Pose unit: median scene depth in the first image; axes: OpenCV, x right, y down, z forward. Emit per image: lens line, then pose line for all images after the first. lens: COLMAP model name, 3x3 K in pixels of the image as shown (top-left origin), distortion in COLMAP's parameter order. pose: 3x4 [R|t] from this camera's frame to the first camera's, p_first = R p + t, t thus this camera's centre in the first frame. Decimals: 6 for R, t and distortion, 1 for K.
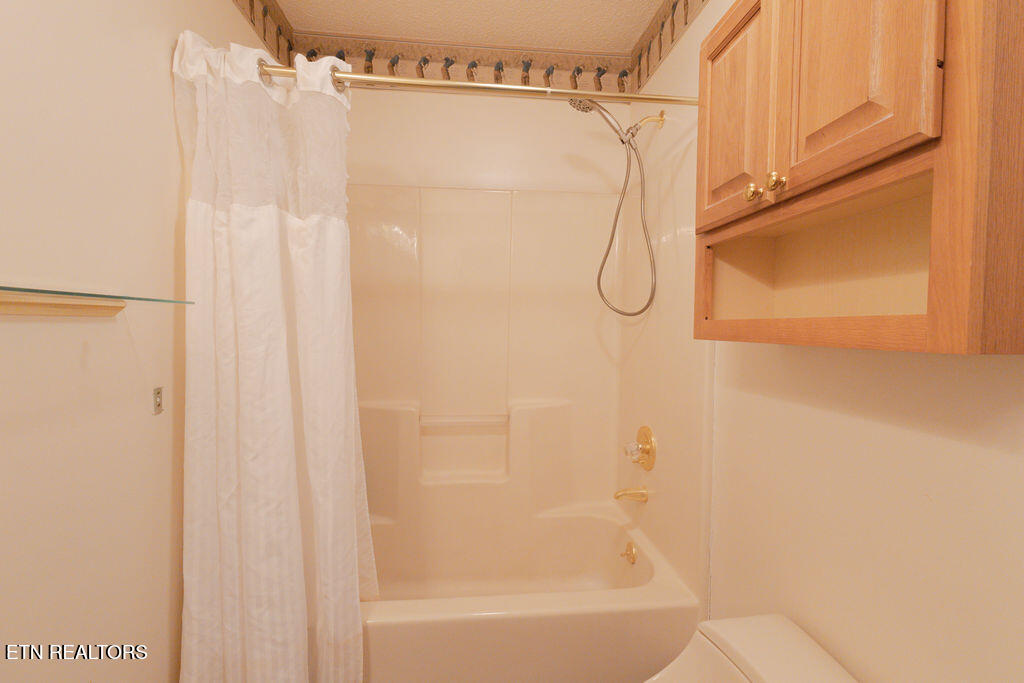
lens RADIAL K [[472.3, 0, 517.5], [0, 472.3, 341.8], [0, 0, 1]] dist [0.008825, 0.000020]
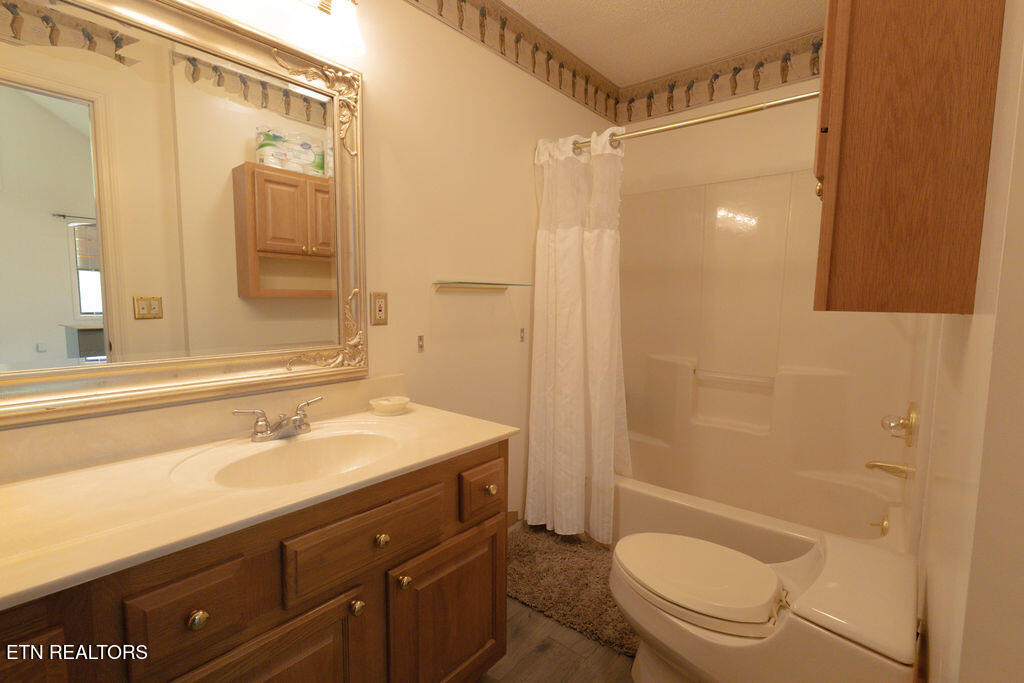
lens RADIAL K [[472.3, 0, 510.9], [0, 472.3, 341.7], [0, 0, 1]] dist [0.008825, 0.000020]
pose [[0.699320, 0.065347, -0.711815, 0.564730], [-0.027376, 0.997530, 0.064680, 0.022906], [0.714284, -0.025745, 0.699382, -0.379185]]
